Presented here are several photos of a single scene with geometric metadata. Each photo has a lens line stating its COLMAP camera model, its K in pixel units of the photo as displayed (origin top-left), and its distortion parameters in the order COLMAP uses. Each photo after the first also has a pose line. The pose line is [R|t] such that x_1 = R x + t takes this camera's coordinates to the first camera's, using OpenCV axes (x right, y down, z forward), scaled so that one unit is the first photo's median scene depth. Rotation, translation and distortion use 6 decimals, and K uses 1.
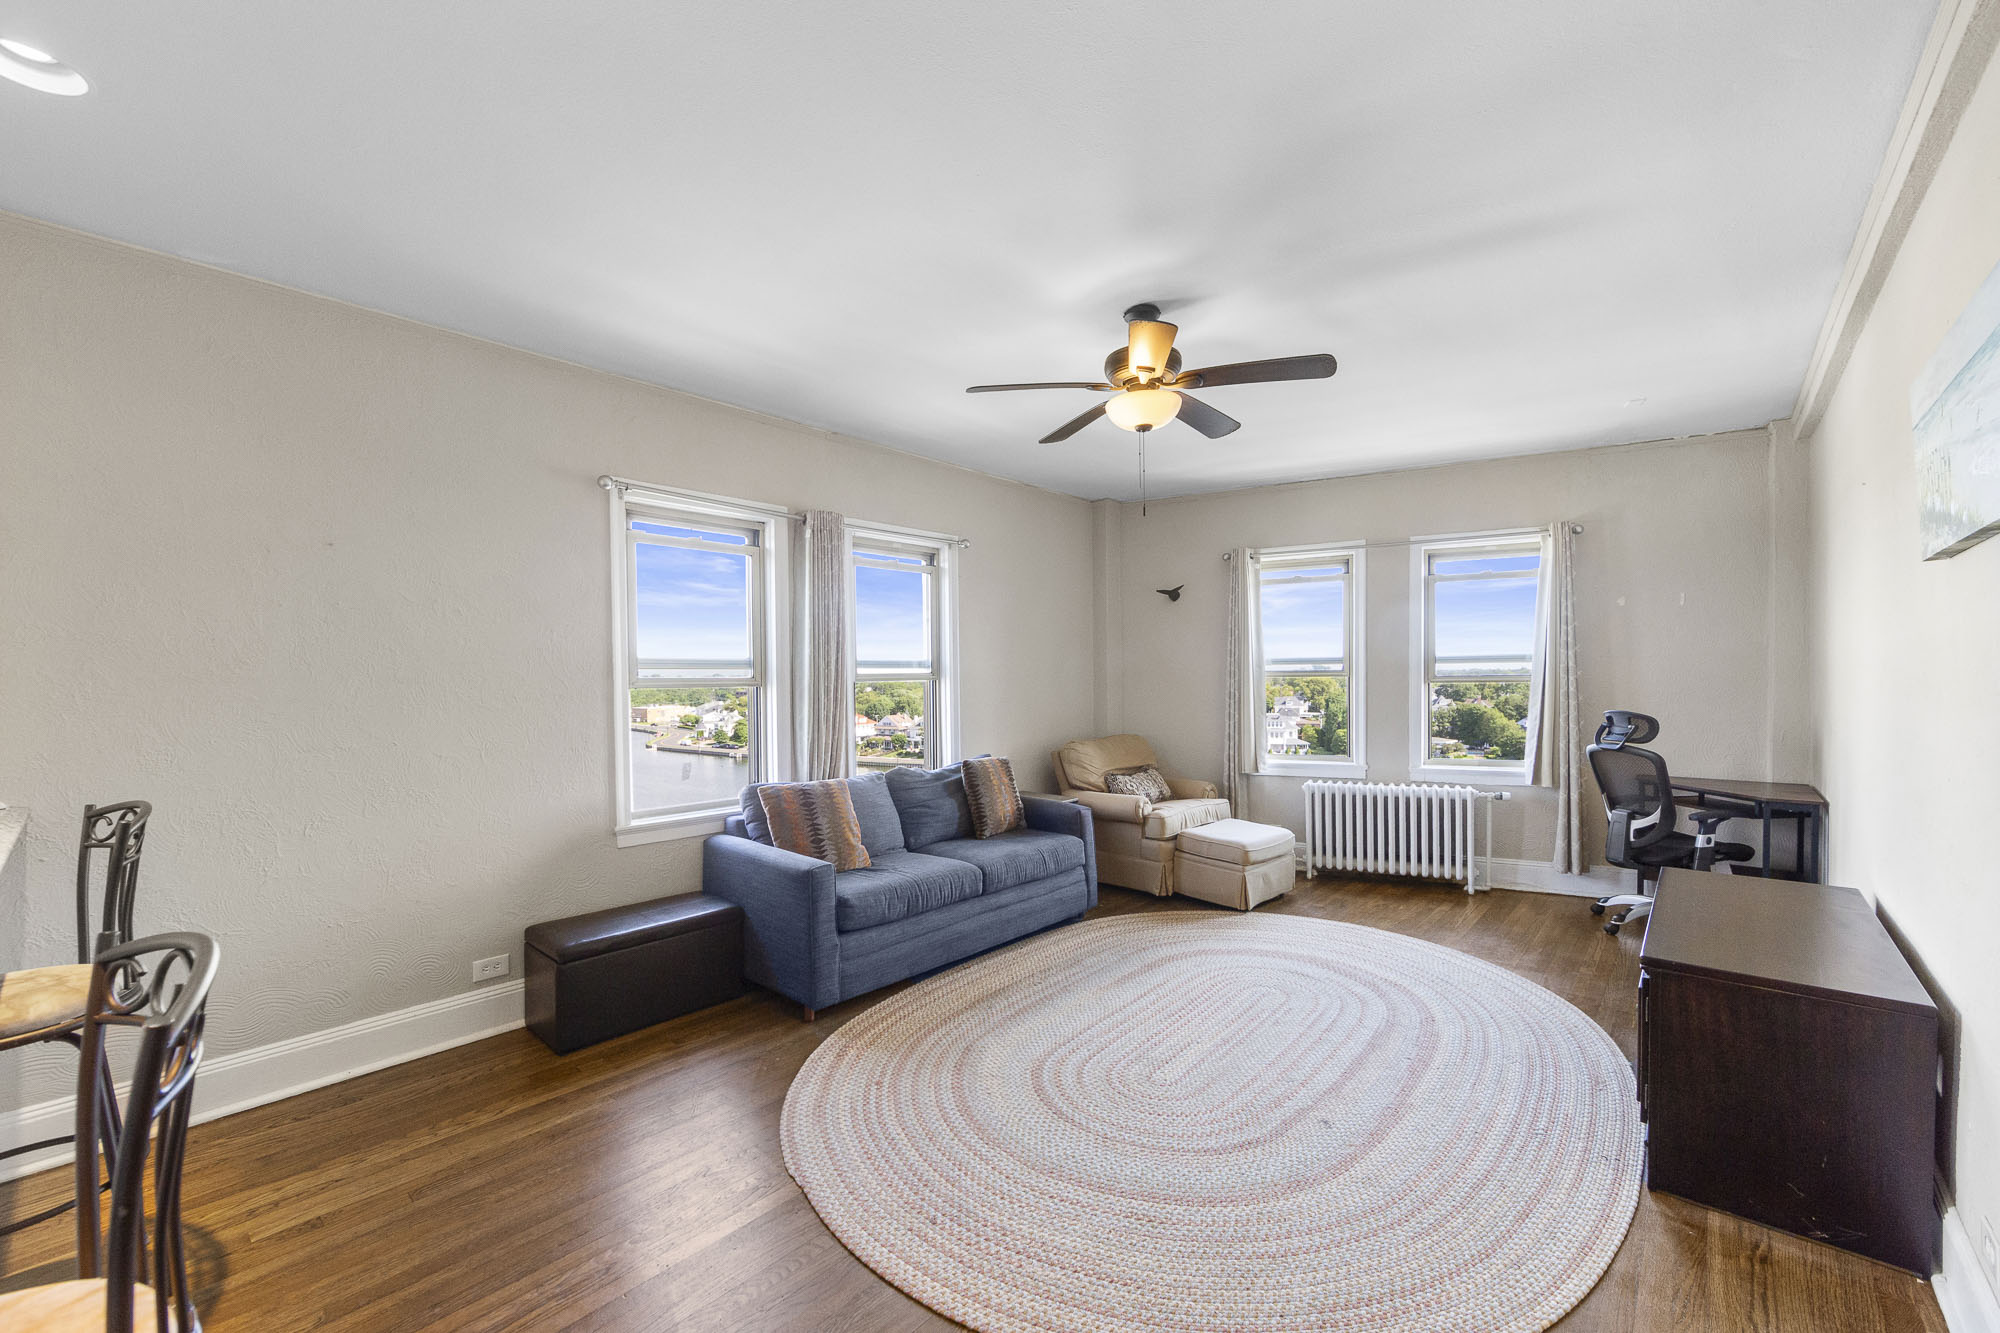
lens RADIAL K [[805.9, 0, 998.3], [0, 805.9, 690.5], [0, 0, 1]] dist [-0.001104, 0.000052]
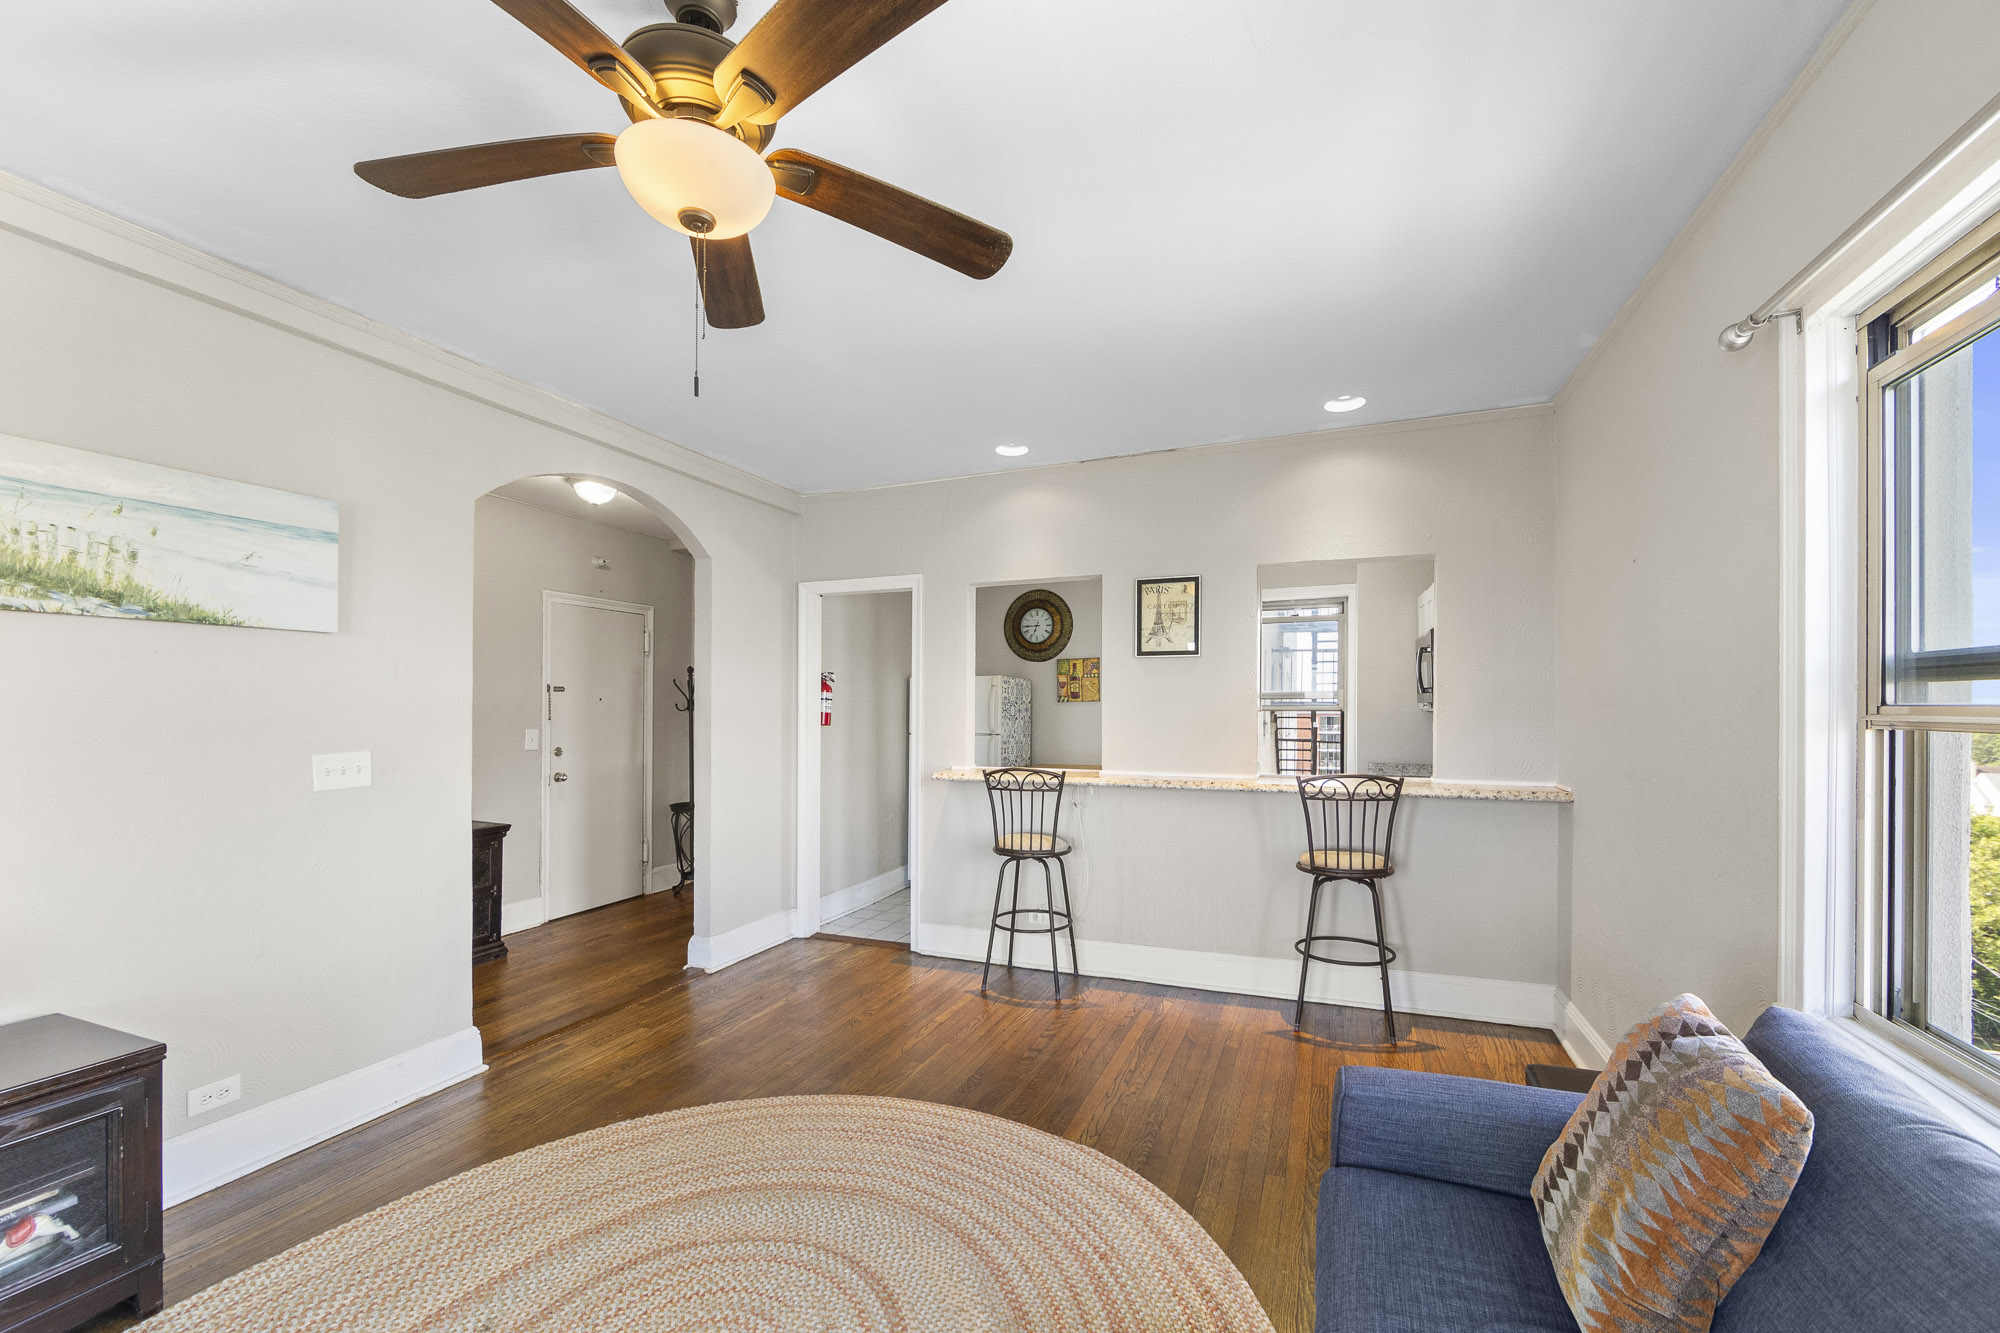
lens RADIAL K [[803.7, 0, 1005.0], [0, 803.7, 709.9], [0, 0, 1]] dist [-0.001376, -0.000127]
pose [[-0.942474, 0.014275, -0.333975, 0.112542], [0.007989, 0.999764, 0.020188, -0.020846], [0.334185, 0.016358, -0.942366, 1.047899]]
